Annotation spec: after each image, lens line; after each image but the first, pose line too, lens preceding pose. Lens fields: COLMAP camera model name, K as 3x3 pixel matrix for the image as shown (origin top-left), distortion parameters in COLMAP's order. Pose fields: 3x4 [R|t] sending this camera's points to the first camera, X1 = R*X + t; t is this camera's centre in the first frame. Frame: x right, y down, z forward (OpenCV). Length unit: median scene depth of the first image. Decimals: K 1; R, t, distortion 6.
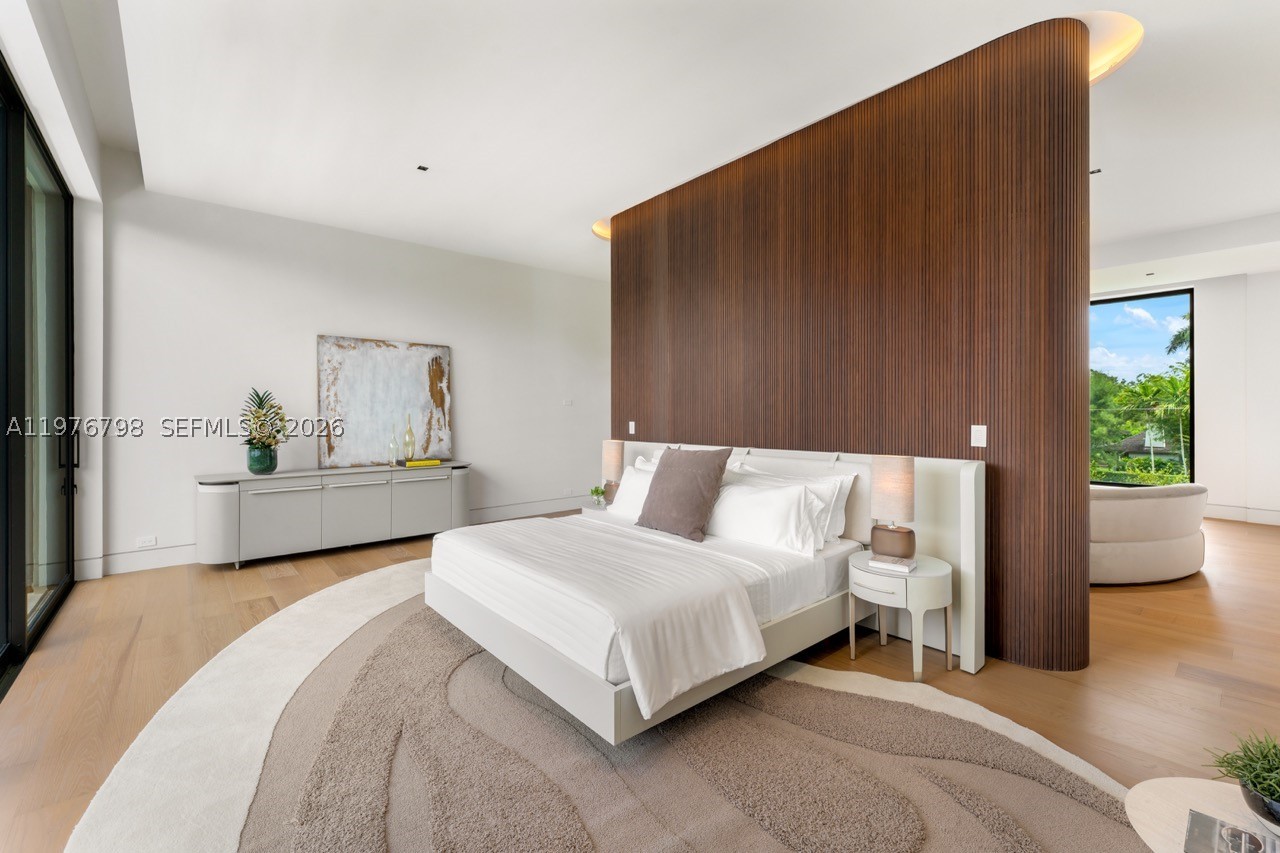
lens RADIAL K [[533.0, 0, 644.9], [0, 533.0, 418.0], [0, 0, 1]] dist [-0.001902, 0.000058]
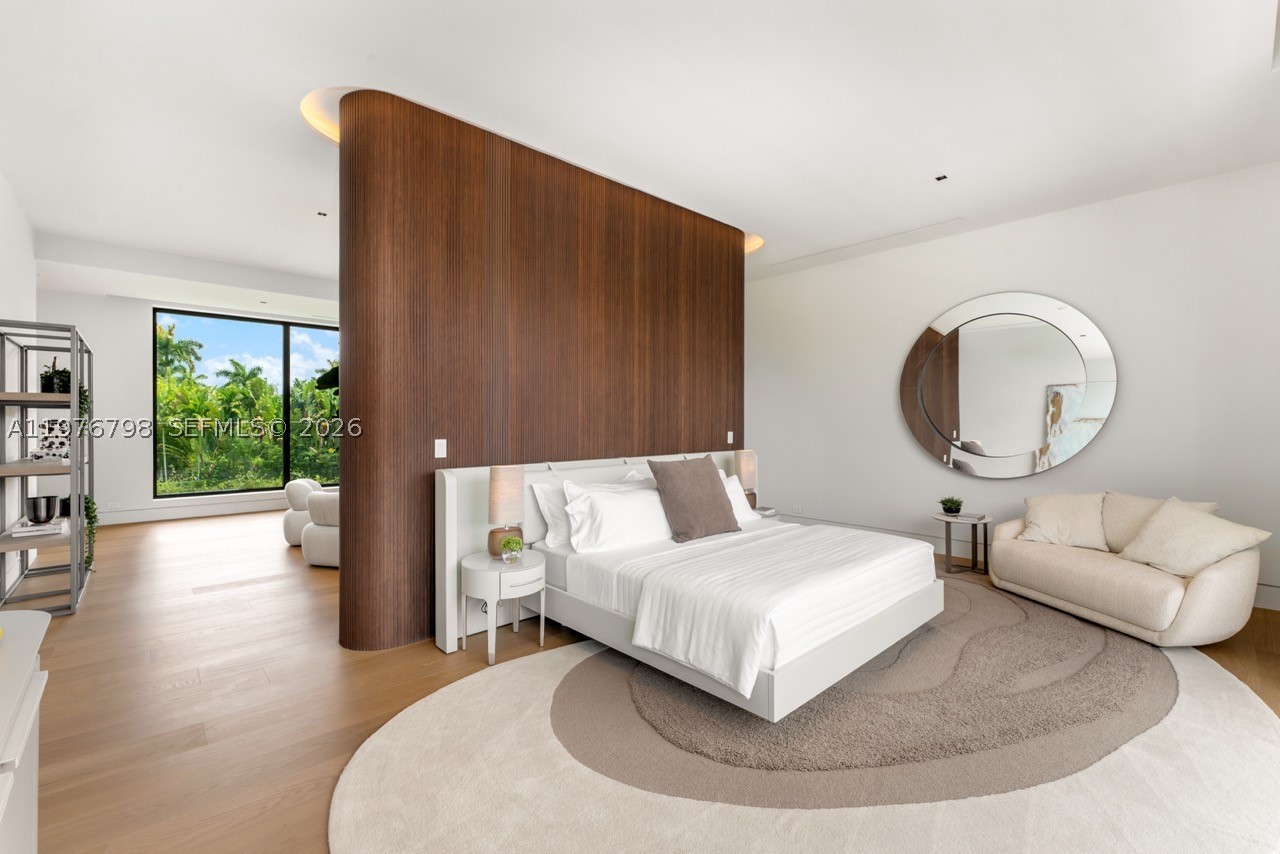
lens RADIAL K [[533.0, 0, 645.0], [0, 533.0, 427.1], [0, 0, 1]] dist [-0.001902, 0.000058]
pose [[-0.013494, -0.001766, 0.999907, -0.887472], [0.005427, 0.999984, 0.001839, -0.008009], [-0.999894, 0.005451, -0.013484, 0.977963]]
